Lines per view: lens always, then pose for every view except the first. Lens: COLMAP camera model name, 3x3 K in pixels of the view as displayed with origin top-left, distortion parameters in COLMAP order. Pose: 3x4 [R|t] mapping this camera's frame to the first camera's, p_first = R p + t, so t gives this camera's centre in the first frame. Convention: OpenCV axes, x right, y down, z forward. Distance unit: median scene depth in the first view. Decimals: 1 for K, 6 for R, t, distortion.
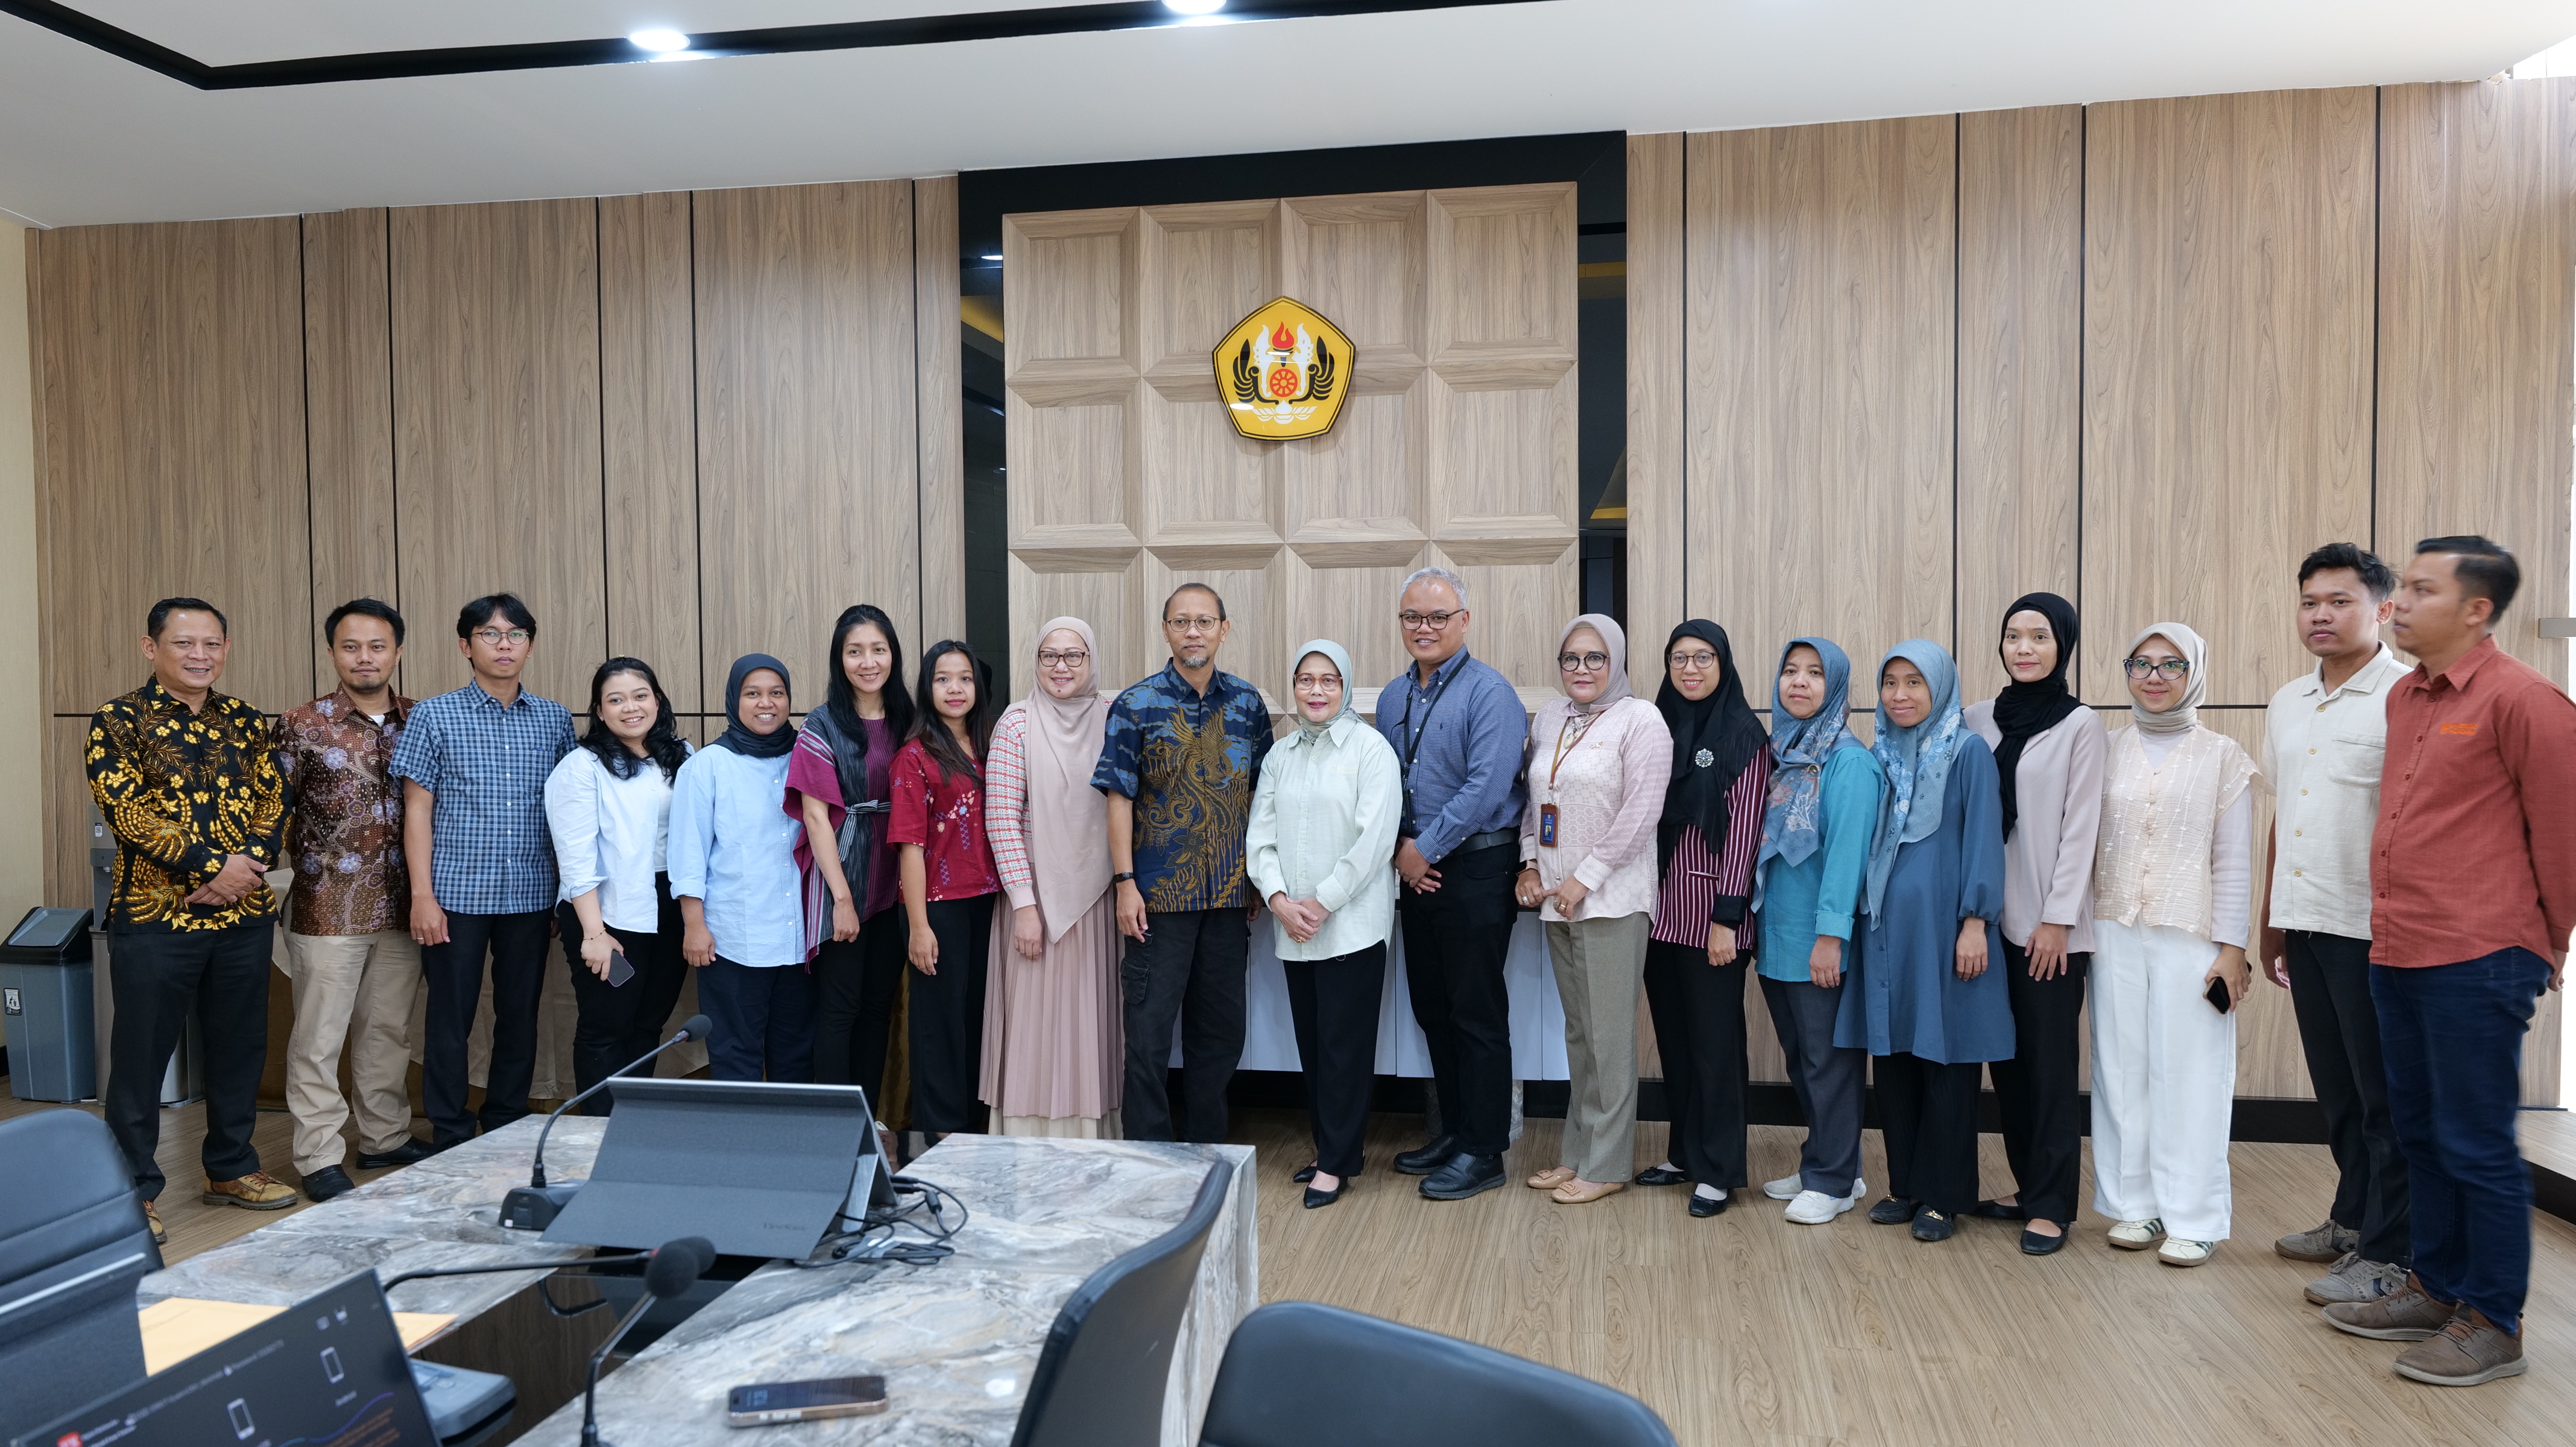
lens RADIAL K [[1918.5, 0, 1289.9], [0, 1918.5, 730.3], [0, 0, 1]] dist [0.034051, -0.054667]
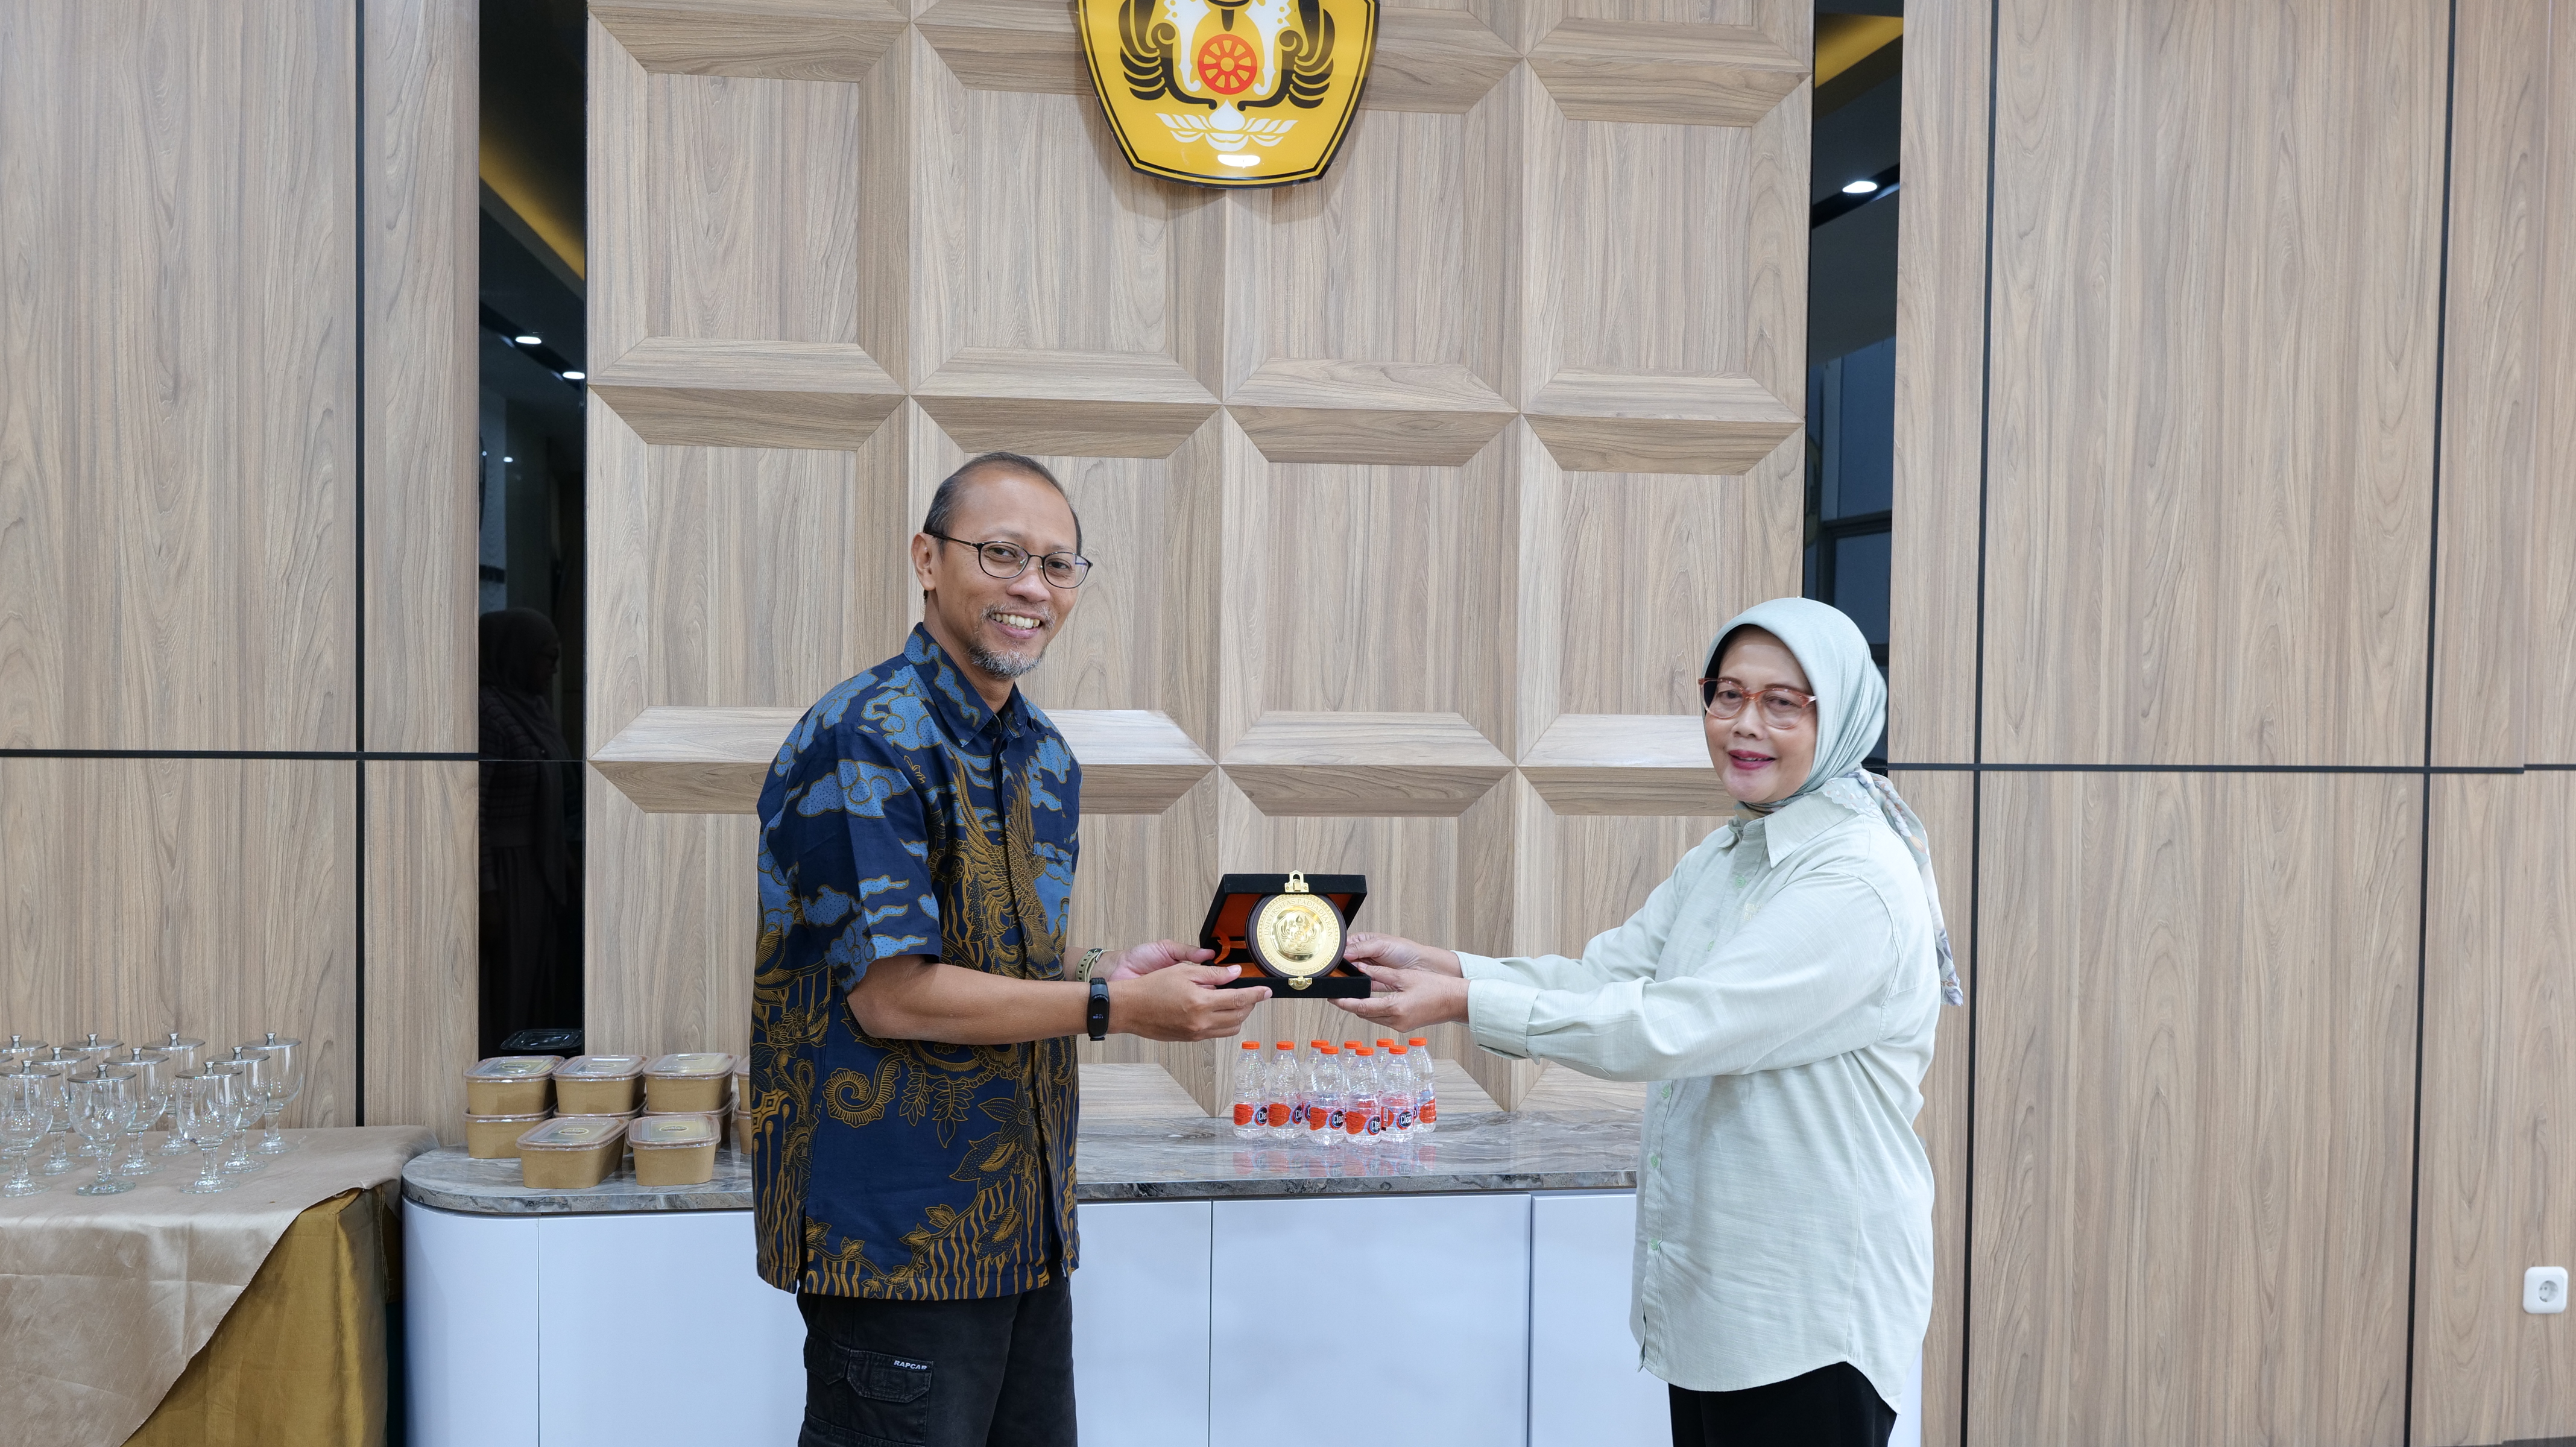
lens RADIAL K [[2357.7, 0, 1328.1], [0, 2357.7, 724.9], [0, 0, 1]] dist [0.023839, -0.044828]
pose [[0.941070, 0.012461, 0.337981, -0.173688], [-0.010151, 0.999911, -0.008602, -0.013723], [-0.338058, 0.004664, 0.941114, 0.443817]]
